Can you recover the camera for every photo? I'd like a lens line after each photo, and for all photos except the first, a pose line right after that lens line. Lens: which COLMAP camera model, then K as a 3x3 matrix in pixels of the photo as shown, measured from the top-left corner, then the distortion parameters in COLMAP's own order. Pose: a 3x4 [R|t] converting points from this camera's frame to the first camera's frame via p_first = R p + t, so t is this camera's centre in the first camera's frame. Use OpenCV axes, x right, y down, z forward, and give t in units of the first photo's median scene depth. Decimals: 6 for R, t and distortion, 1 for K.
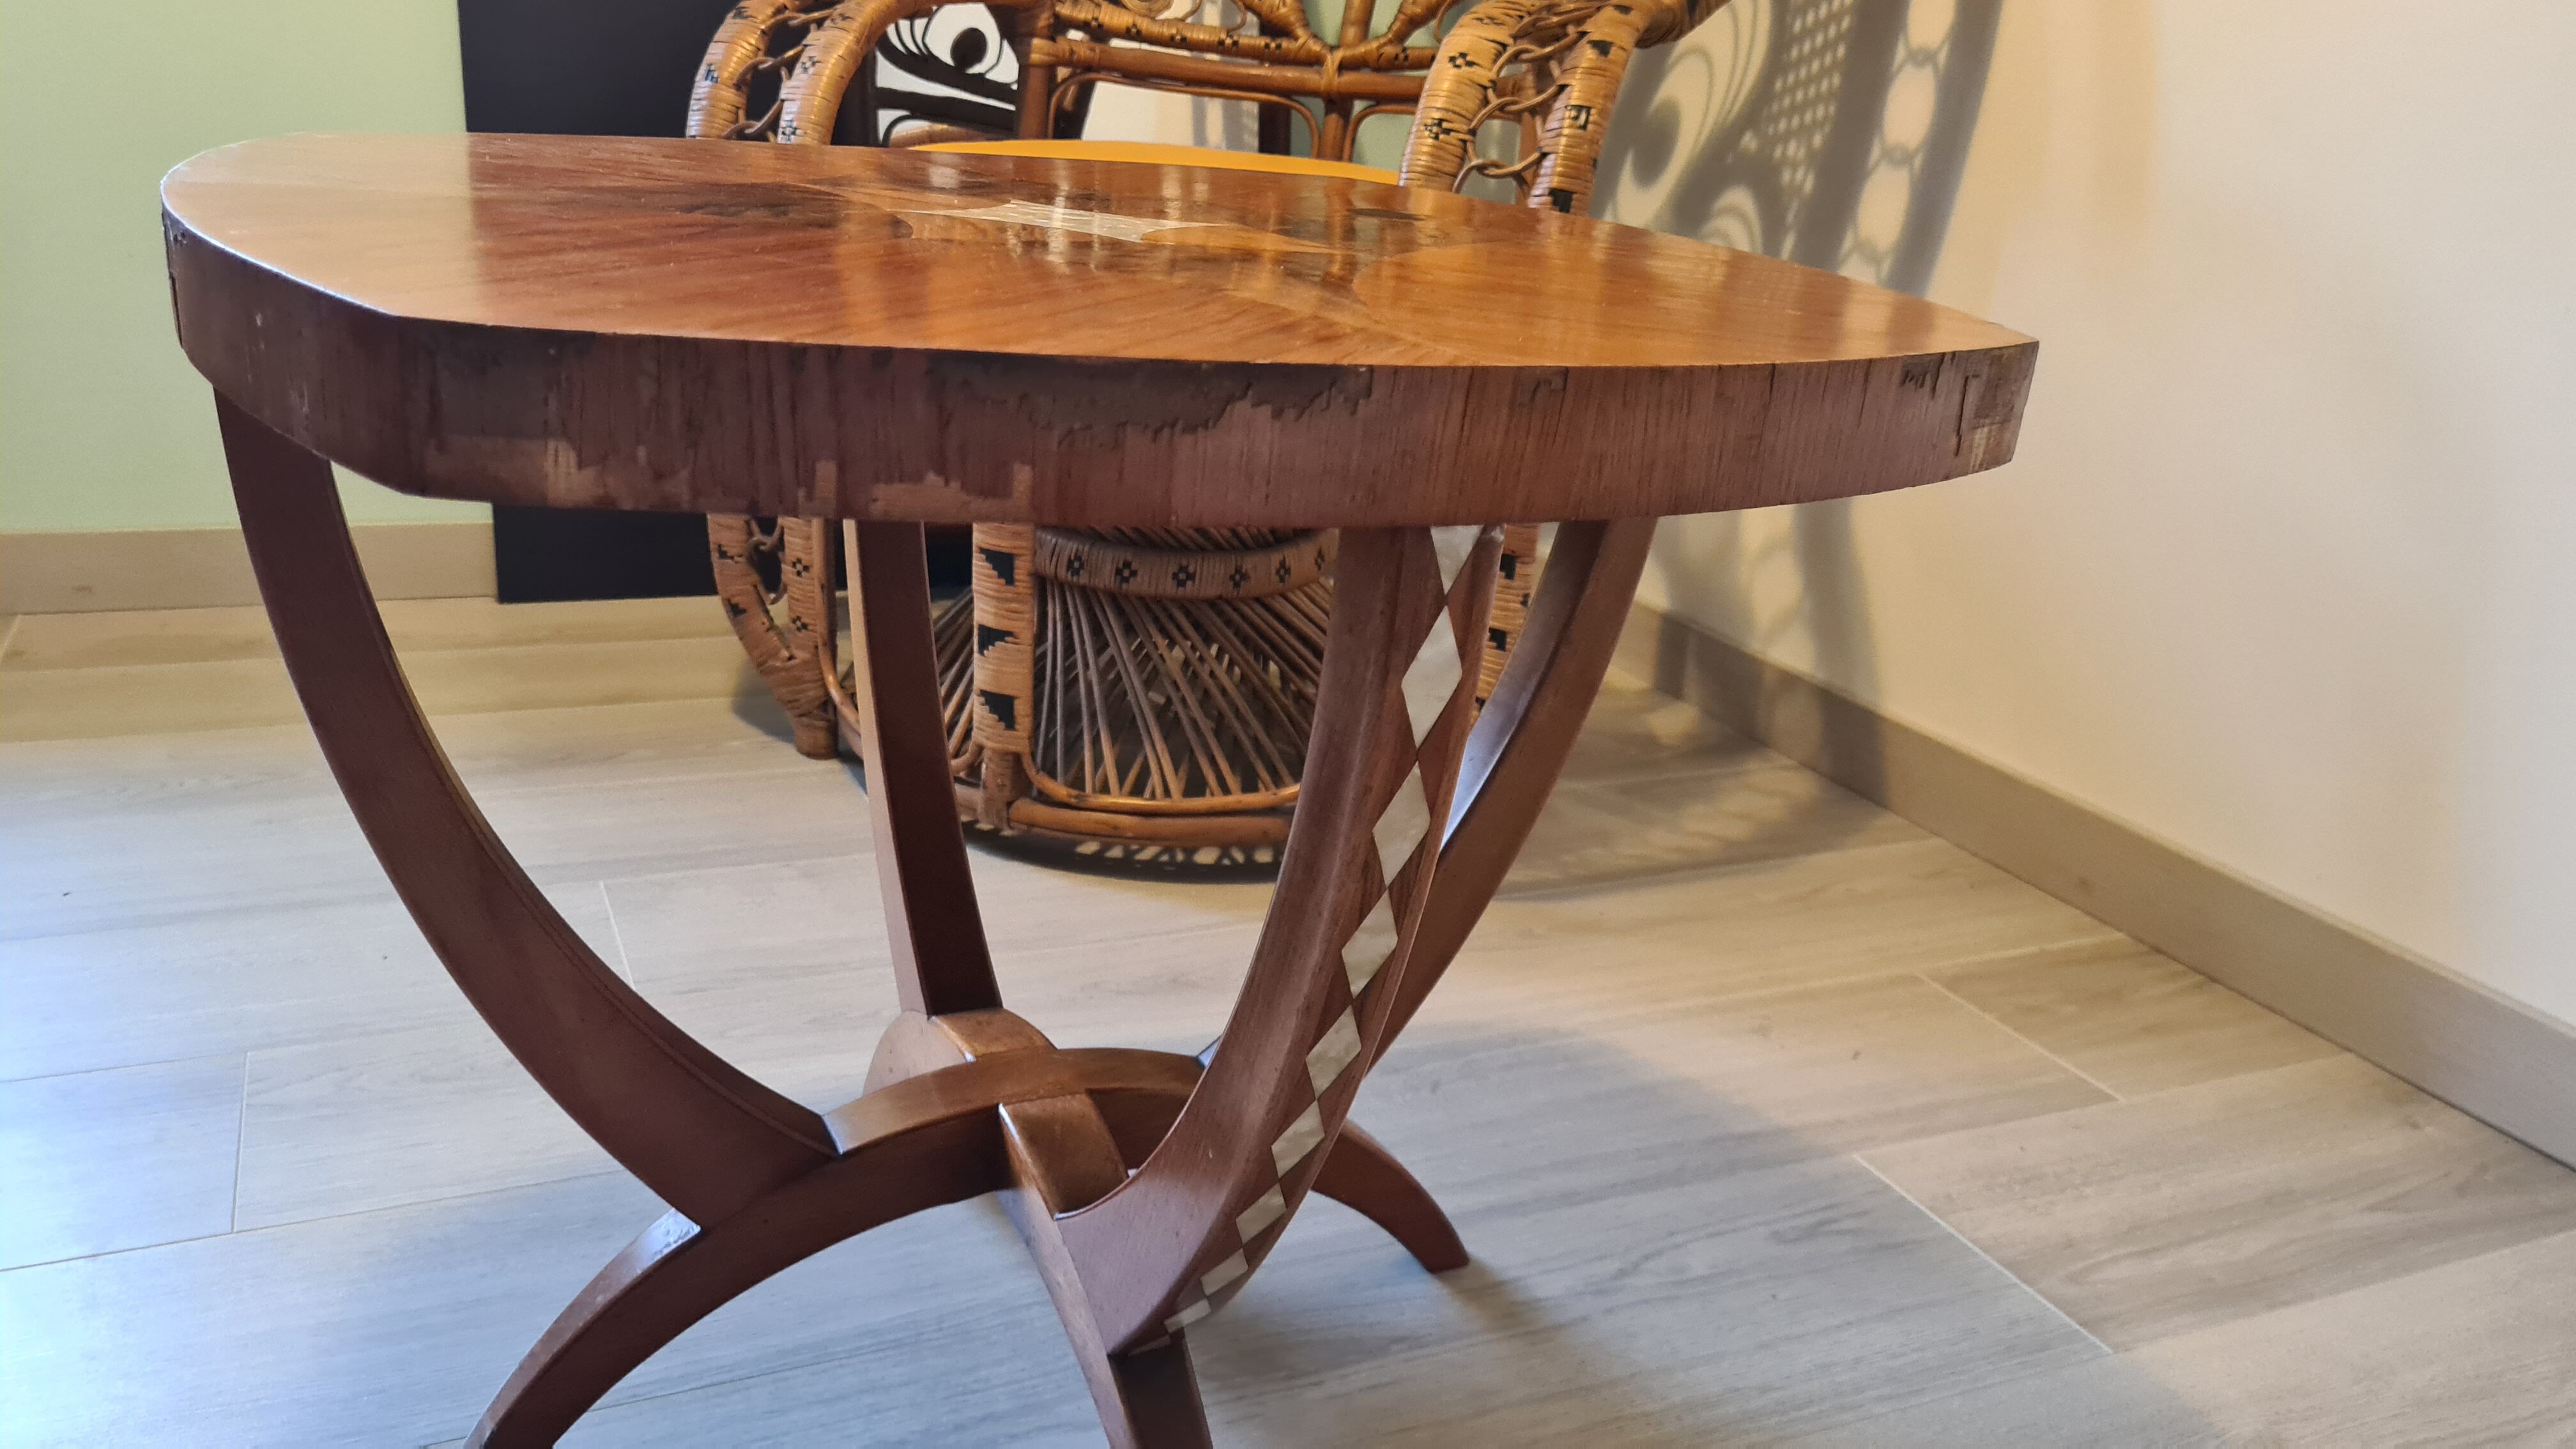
lens RADIAL K [[1950.5, 0, 1247.9], [0, 1950.5, 740.7], [0, 0, 1]] dist [0.032670, -0.002689]
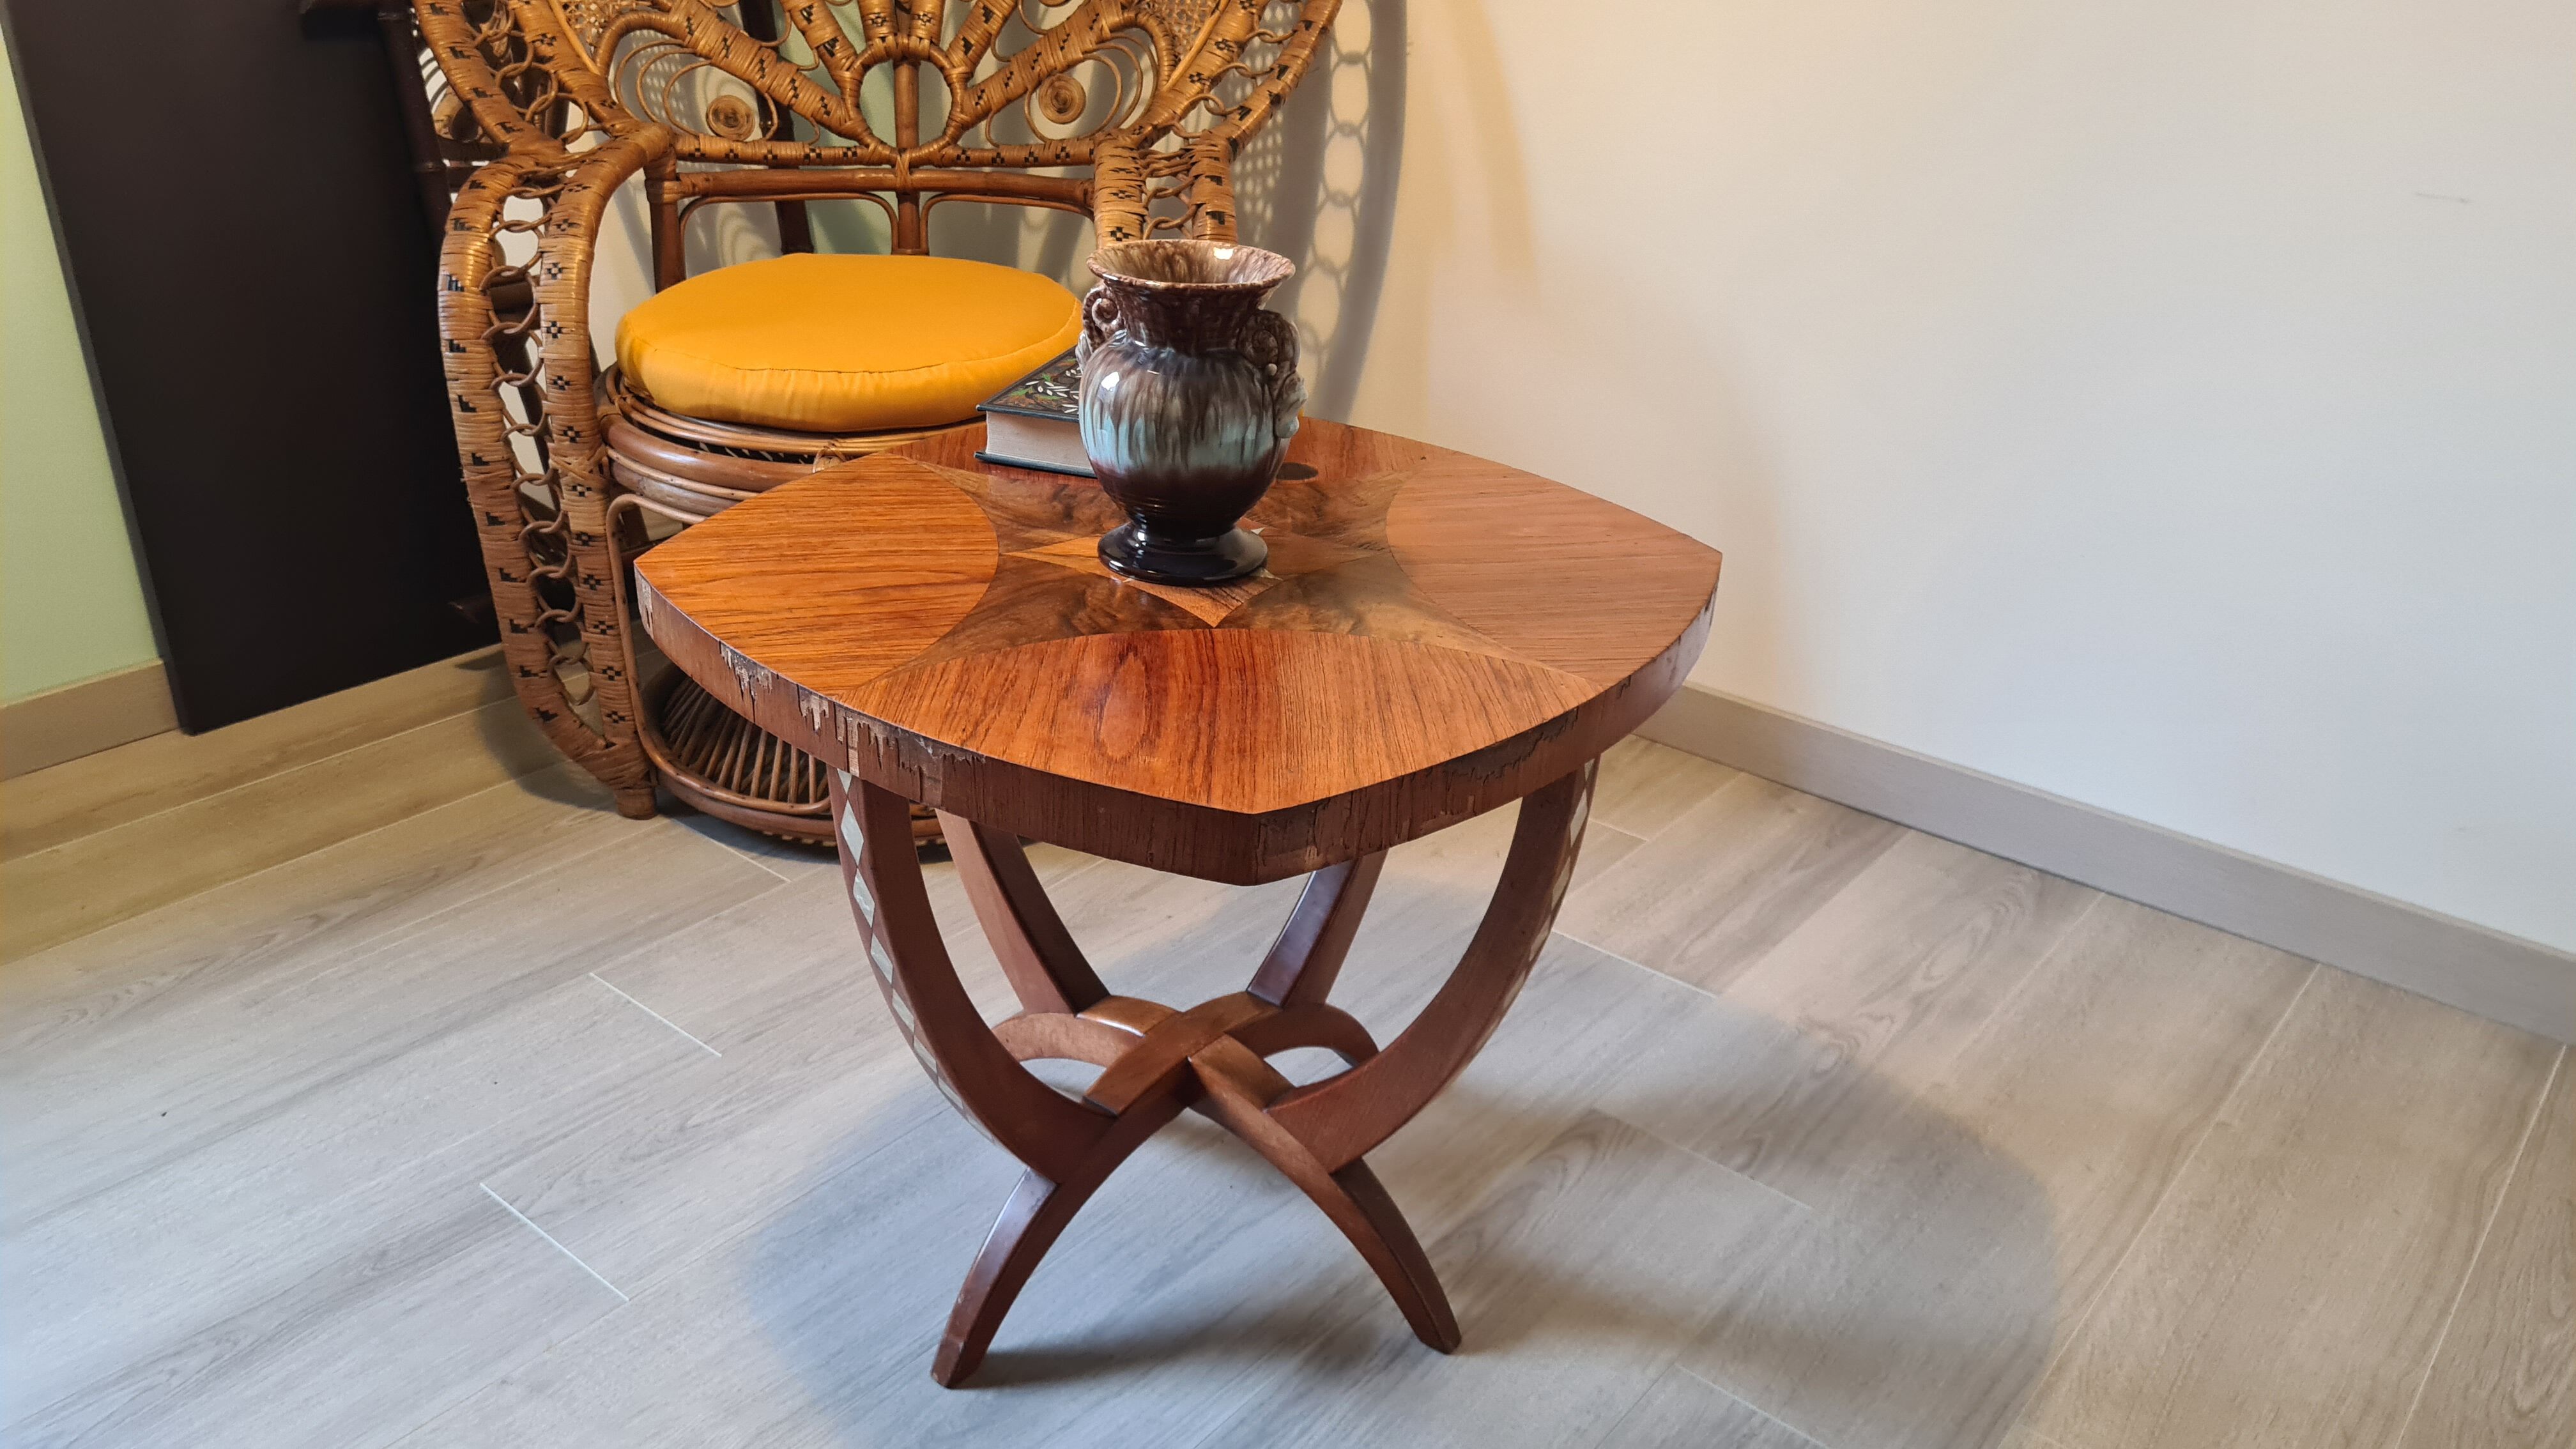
lens RADIAL K [[1928.5, 0, 1276.1], [0, 1928.5, 711.2], [0, 0, 1]] dist [0.038910, -0.003526]
pose [[0.897501, -0.231209, 0.375546, -0.428642], [0.185801, 0.970527, 0.153477, -0.235054], [-0.399963, -0.067969, 0.914008, -0.350685]]
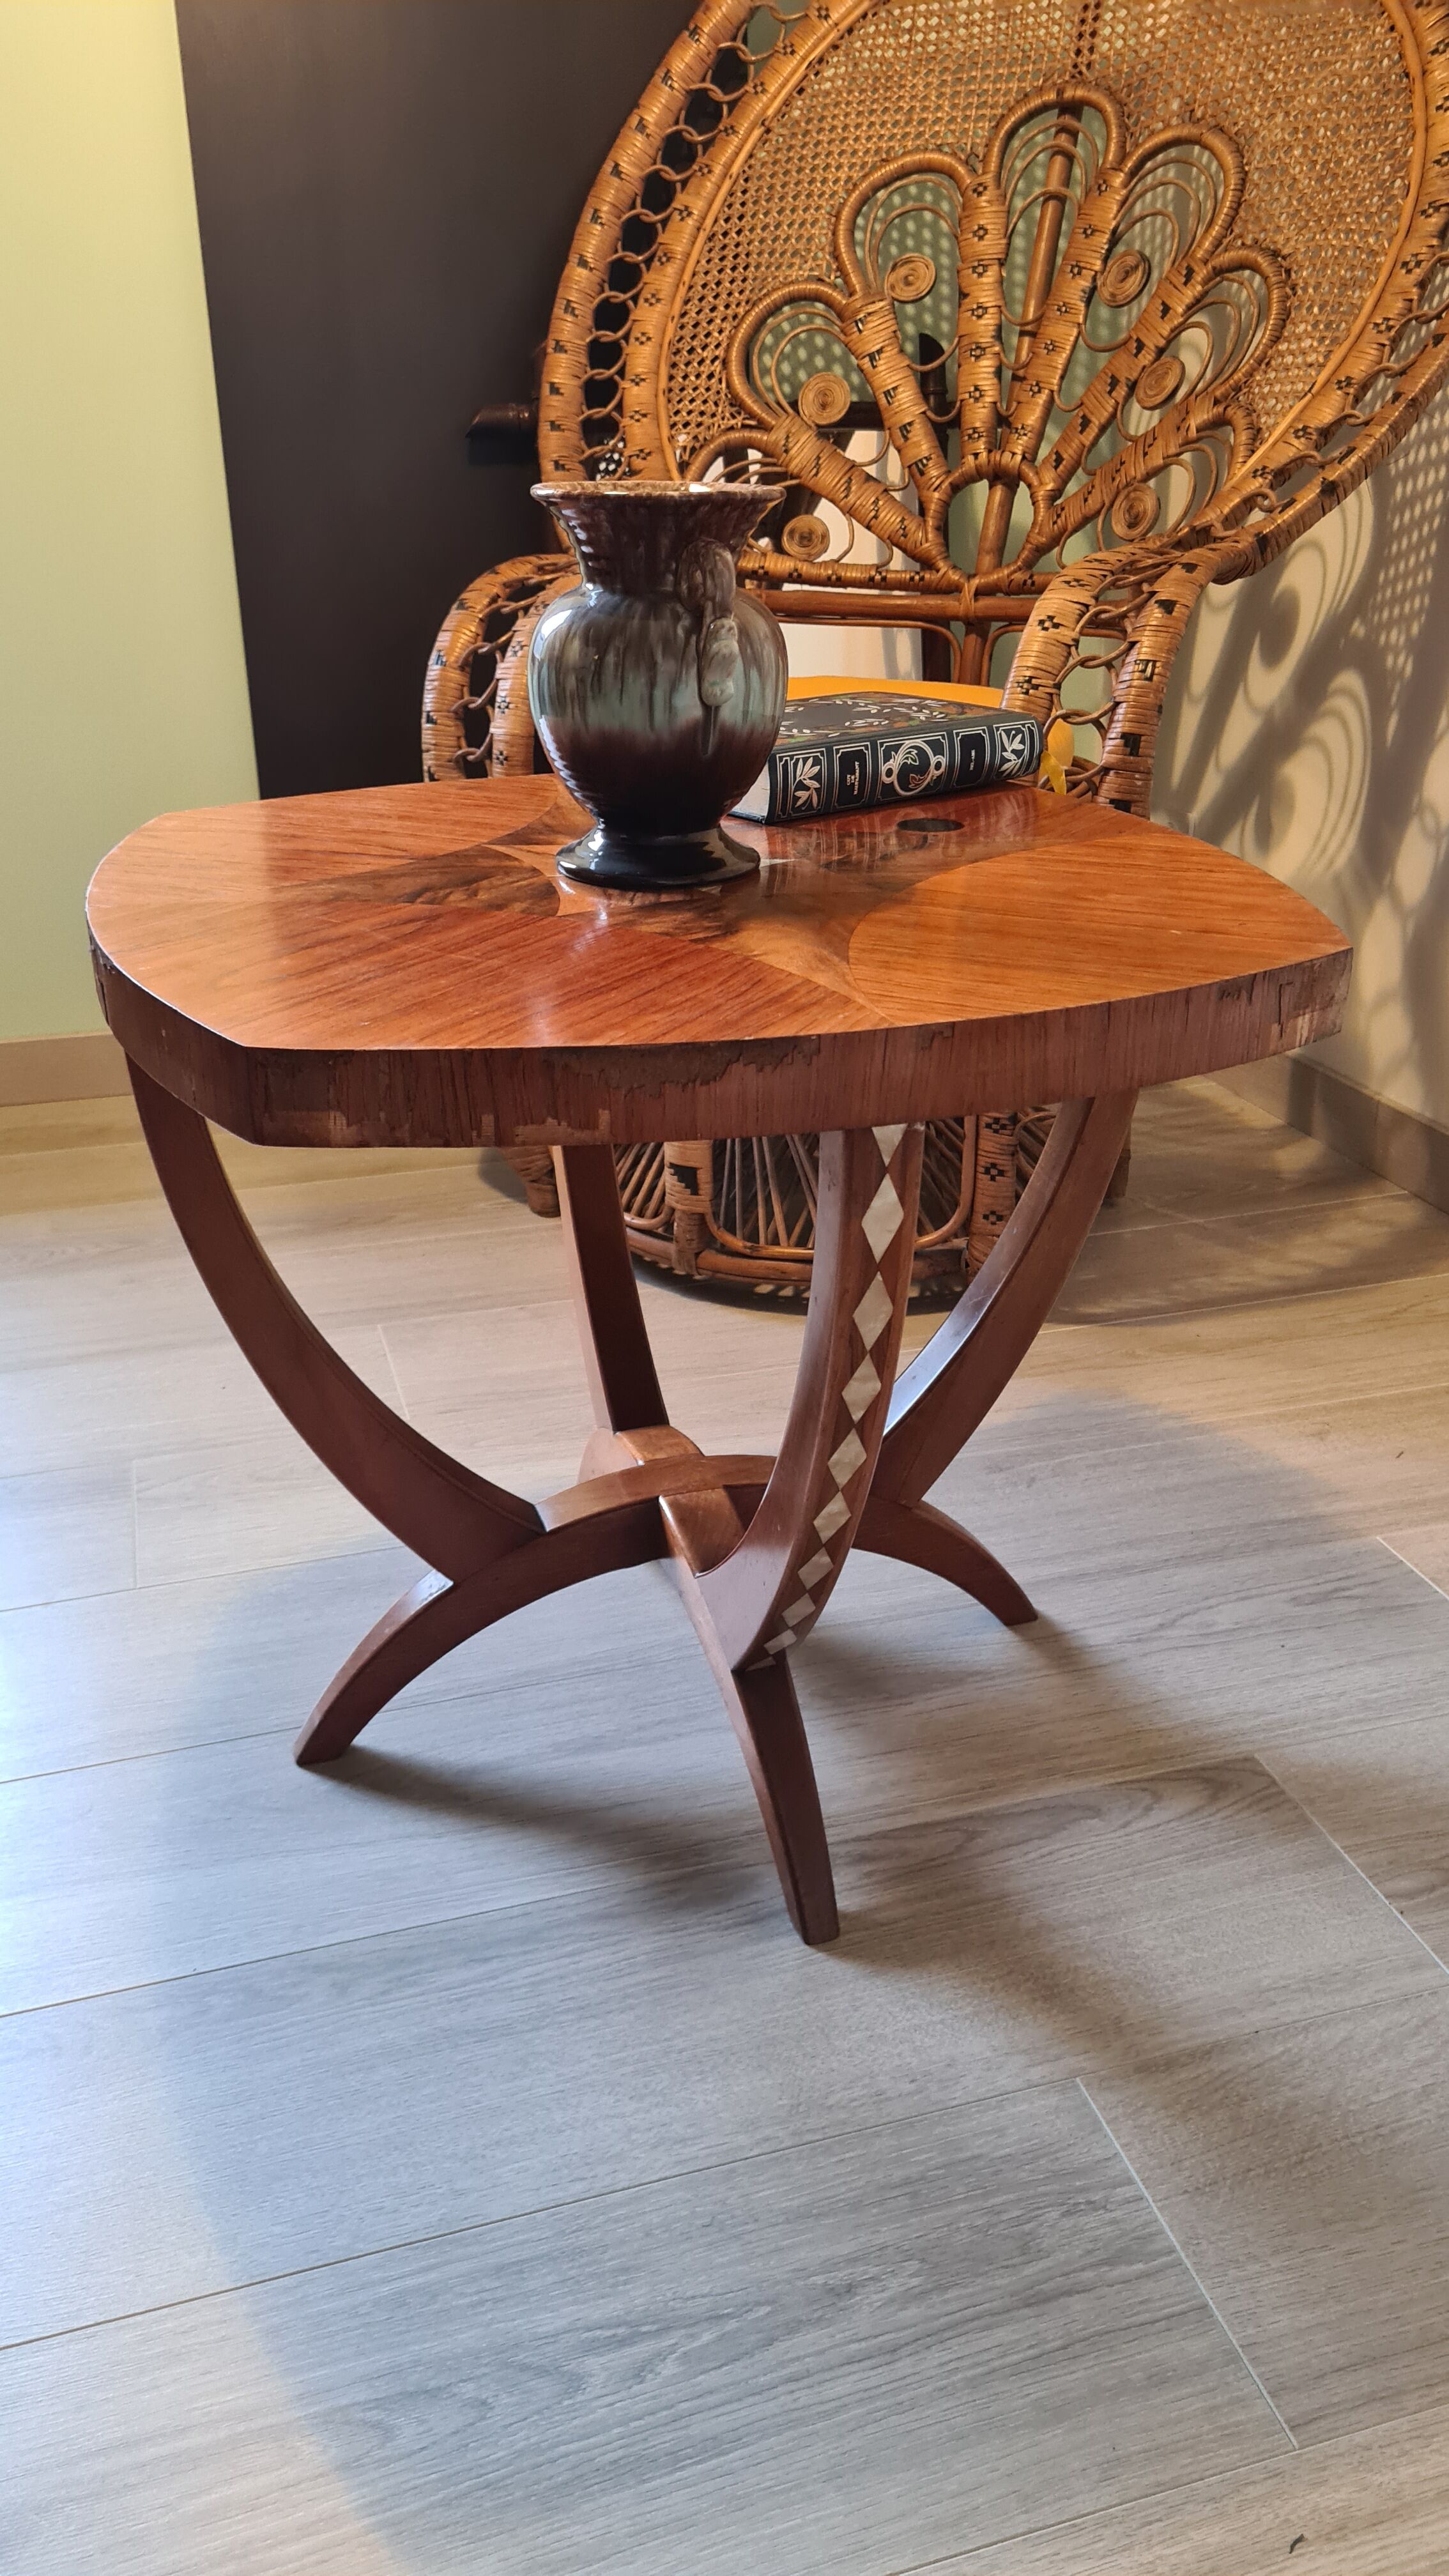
lens RADIAL K [[1928.5, 0, 711.2], [0, 1928.5, 1243.7], [0, 0, 1]] dist [0.038910, -0.003526]
pose [[0.988242, -0.023907, -0.151019, 0.084351], [0.031603, 0.998310, 0.048765, -0.040451], [0.149598, -0.052964, 0.987327, -0.234086]]
